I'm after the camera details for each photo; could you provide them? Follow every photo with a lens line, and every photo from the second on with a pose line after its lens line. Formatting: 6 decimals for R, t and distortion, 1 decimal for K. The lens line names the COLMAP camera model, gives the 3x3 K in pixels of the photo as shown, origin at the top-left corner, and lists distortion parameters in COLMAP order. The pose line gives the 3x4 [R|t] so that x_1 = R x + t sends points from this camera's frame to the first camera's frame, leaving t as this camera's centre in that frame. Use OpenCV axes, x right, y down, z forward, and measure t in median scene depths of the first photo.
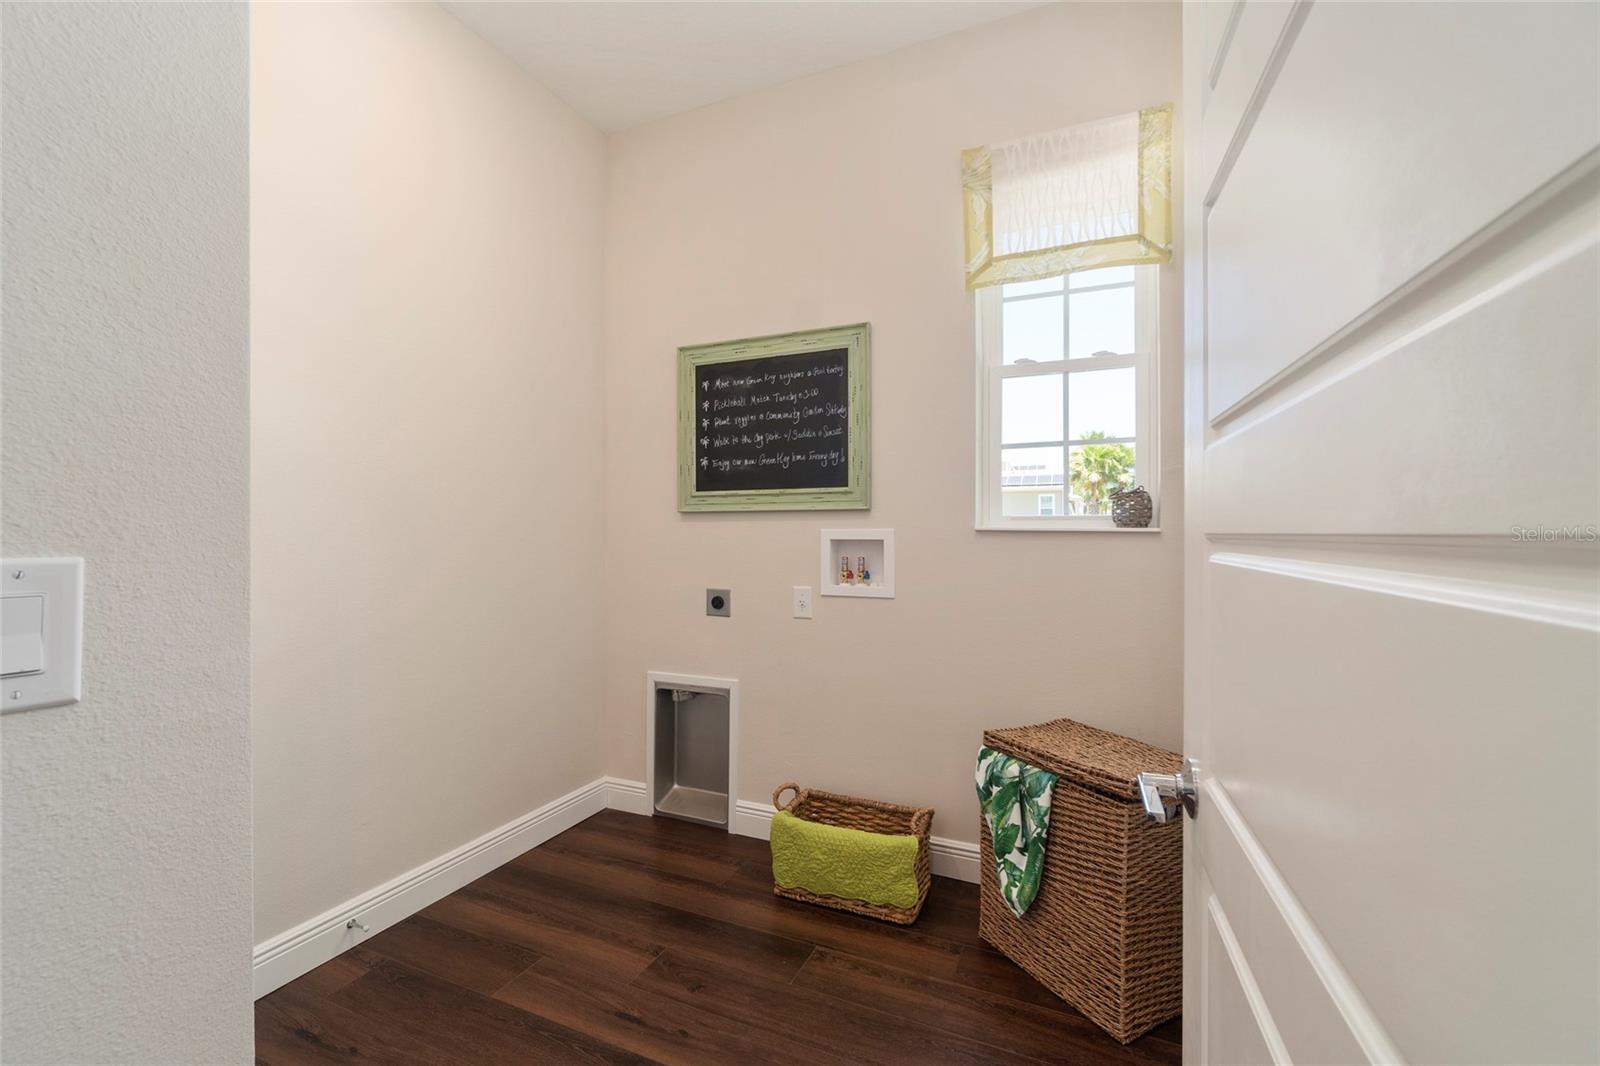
lens RADIAL K [[697.9, 0, 804.1], [0, 697.9, 539.0], [0, 0, 1]] dist [-0.002459, -0.000055]
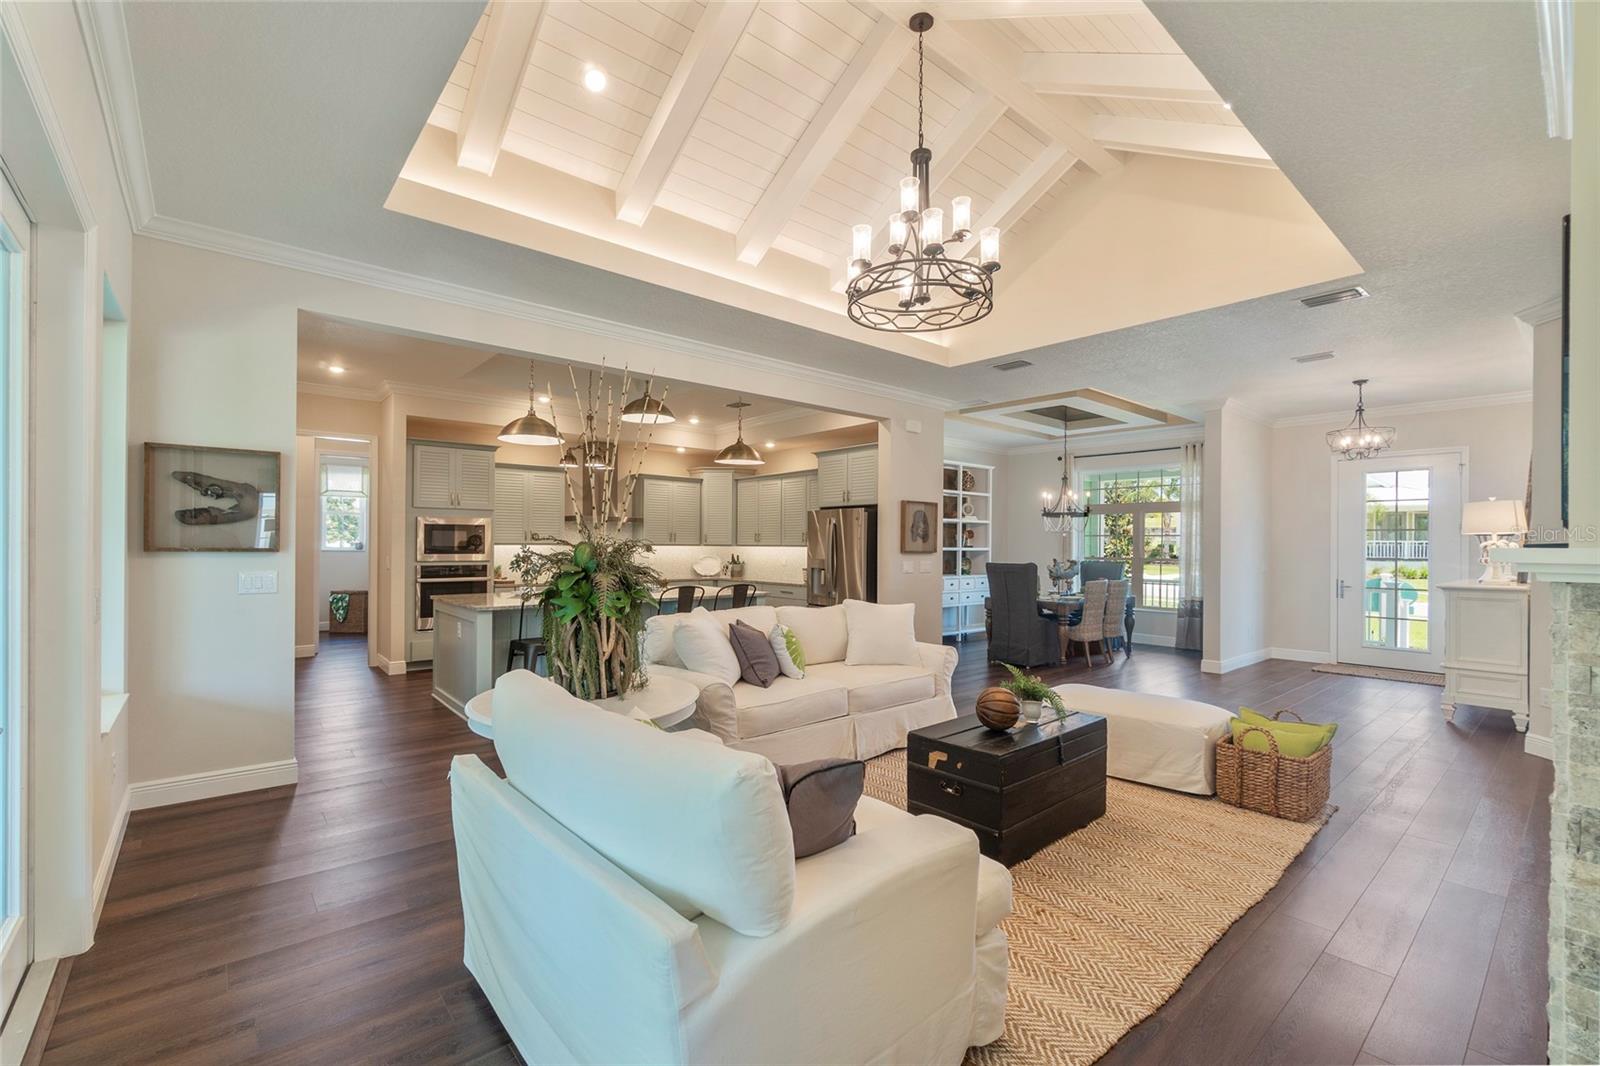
lens RADIAL K [[697.9, 0, 804.1], [0, 697.9, 539.0], [0, 0, 1]] dist [-0.002459, -0.000055]
pose [[0.421474, 0.008086, 0.906805, -3.078814], [0.005863, 0.999915, -0.011641, -0.016454], [-0.906822, 0.010223, 0.421390, -4.526273]]
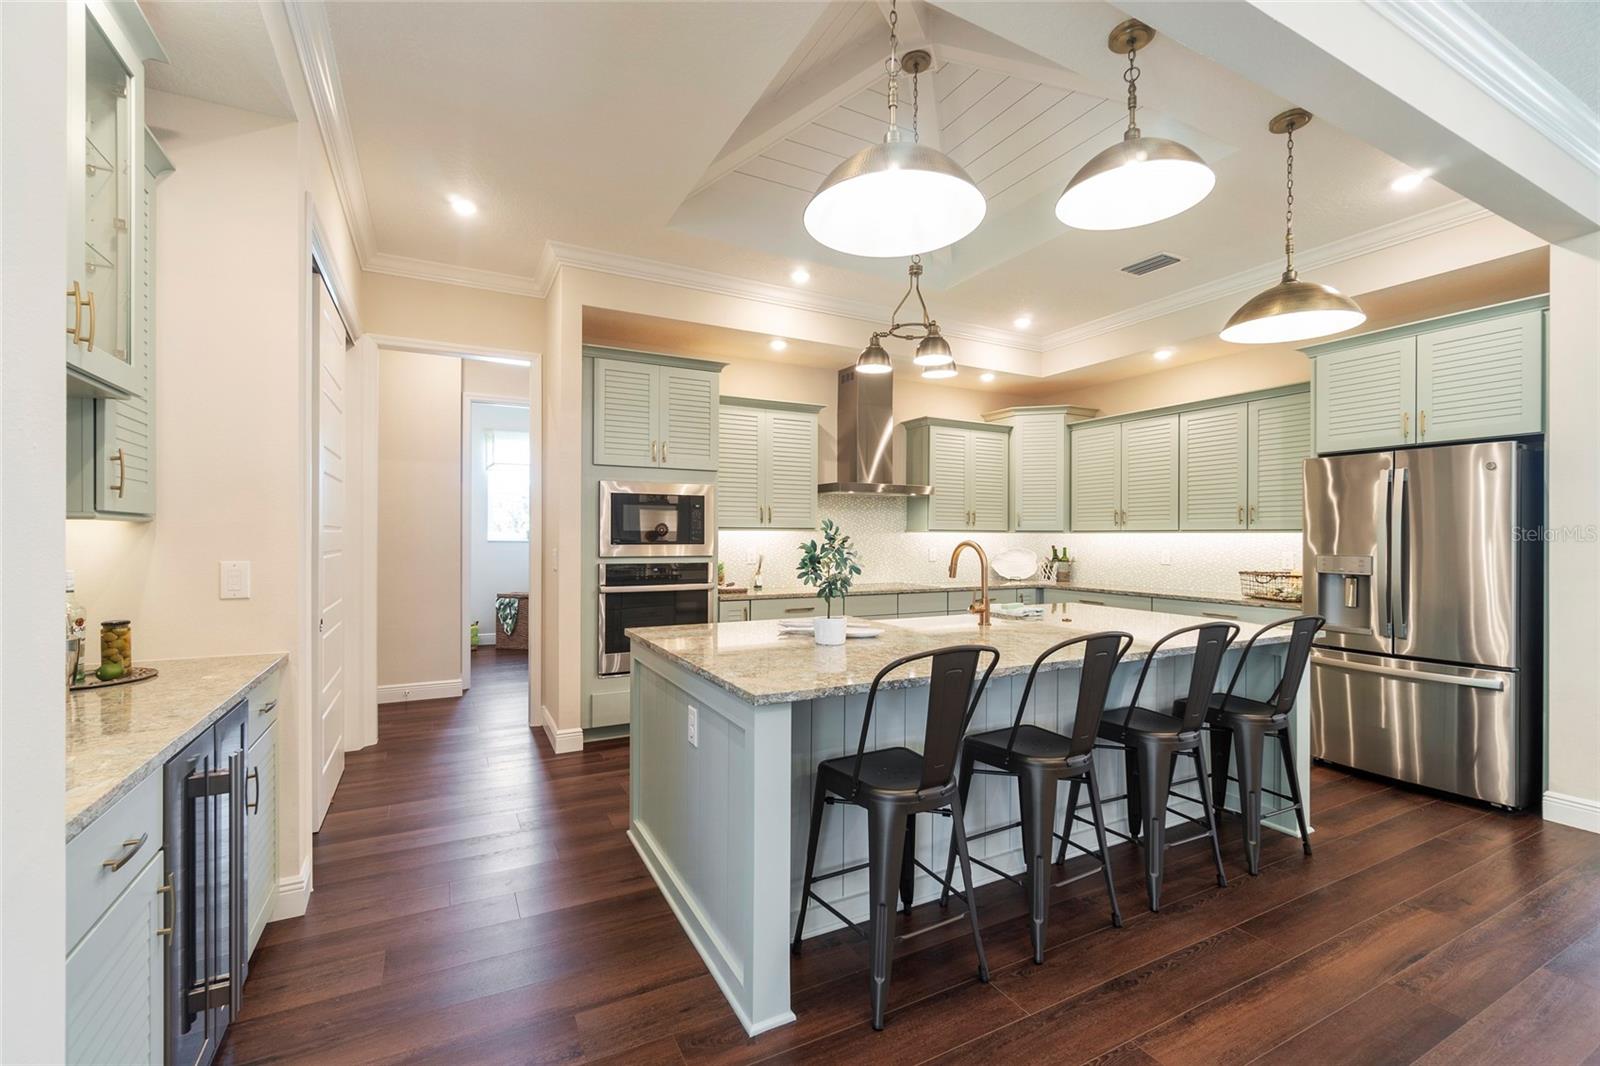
lens RADIAL K [[690.9, 0, 800.0], [0, 690.9, 533.0], [0, 0, 1]] dist [0.000785, 0.000197]
pose [[0.614087, 0.006051, 0.789215, -1.849029], [0.006251, 0.999902, -0.012530, 0.004692], [-0.789213, 0.012628, 0.613989, -2.842911]]
